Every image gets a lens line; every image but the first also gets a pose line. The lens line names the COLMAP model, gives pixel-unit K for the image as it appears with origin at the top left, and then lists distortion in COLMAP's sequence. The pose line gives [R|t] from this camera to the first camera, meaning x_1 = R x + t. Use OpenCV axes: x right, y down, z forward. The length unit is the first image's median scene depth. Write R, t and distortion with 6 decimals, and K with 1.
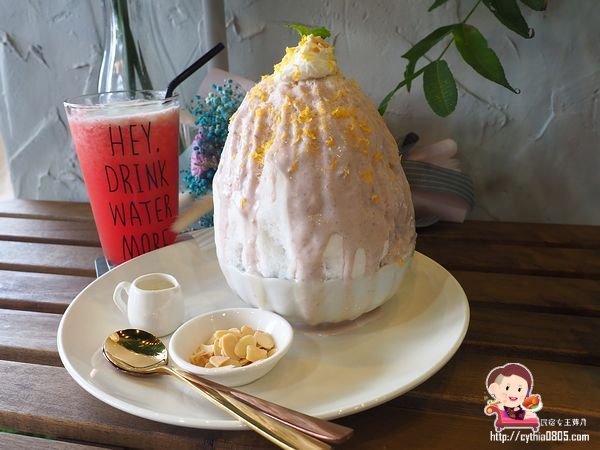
lens RADIAL K [[292.2, 0, 300.0], [0, 292.2, 225.0], [0, 0, 1]] dist [0.002488, 0.000303]
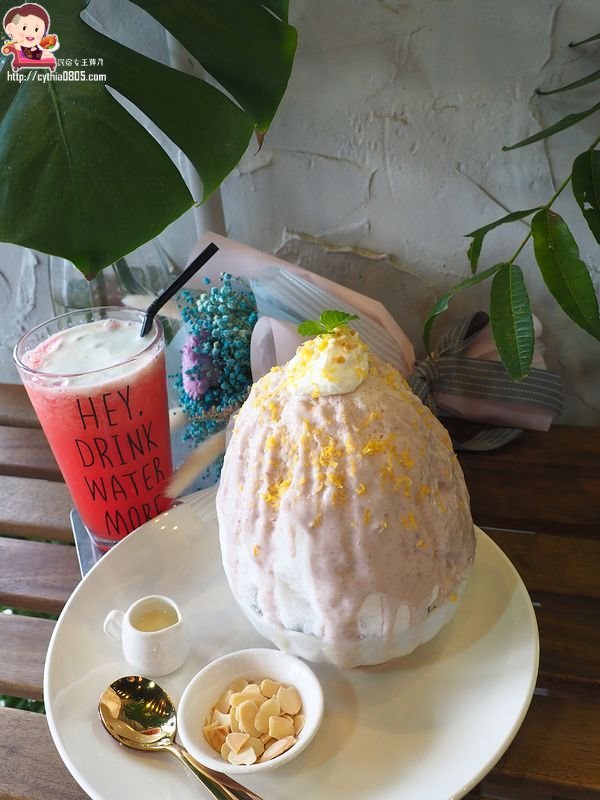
lens RADIAL K [[397.5, 0, 327.3], [0, 397.5, 399.9], [0, 0, 1]] dist [0.002457, -0.000375]
pose [[0.999326, -0.032421, -0.017217, 0.034627], [0.033989, 0.994373, 0.100339, -0.595067], [0.013867, -0.100856, 0.994804, -0.044274]]
